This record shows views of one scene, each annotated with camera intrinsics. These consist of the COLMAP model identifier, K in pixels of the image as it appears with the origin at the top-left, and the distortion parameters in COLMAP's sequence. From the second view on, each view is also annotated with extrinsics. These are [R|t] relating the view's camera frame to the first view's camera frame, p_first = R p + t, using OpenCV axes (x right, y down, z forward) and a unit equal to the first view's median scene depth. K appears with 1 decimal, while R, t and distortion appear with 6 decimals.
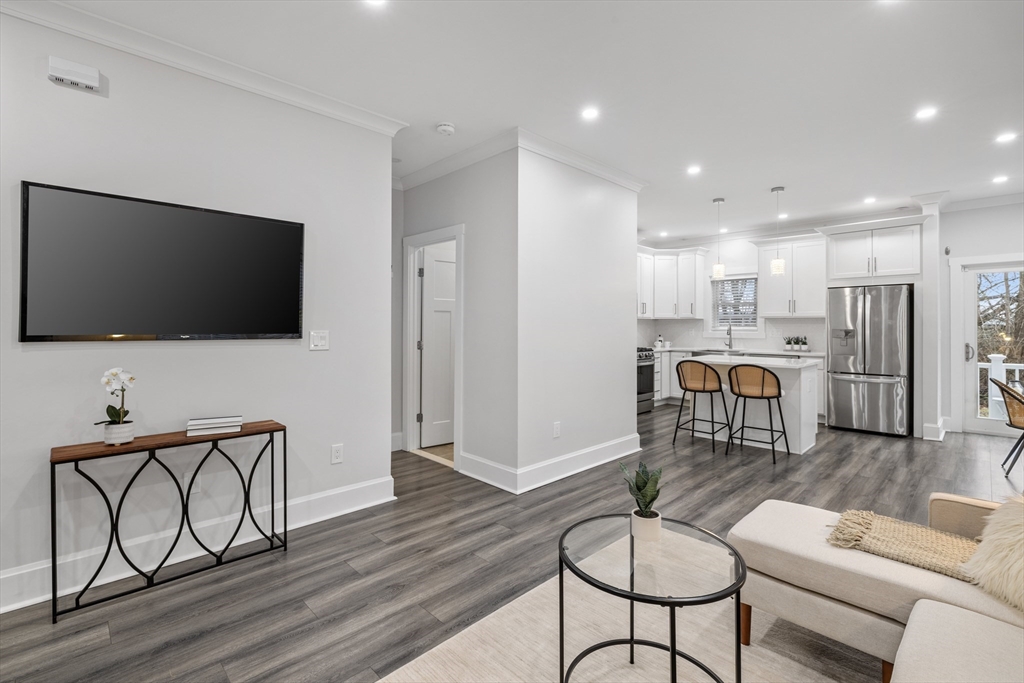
lens RADIAL K [[461.3, 0, 513.3], [0, 461.3, 325.1], [0, 0, 1]] dist [-0.008277, 0.001443]
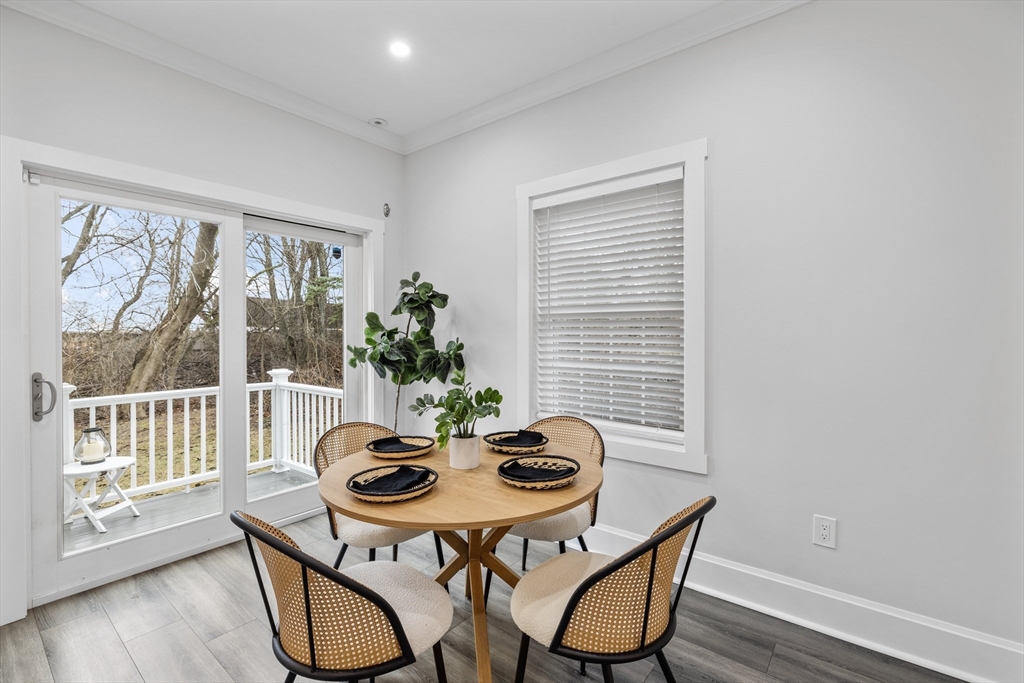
lens RADIAL K [[461.3, 0, 517.5], [0, 461.3, 335.4], [0, 0, 1]] dist [-0.008277, 0.001443]
pose [[-0.128382, -0.005134, 0.991711, 0.915756], [-0.003176, 0.999984, 0.004766, 0.007907], [-0.991720, -0.002538, -0.128397, 1.063646]]
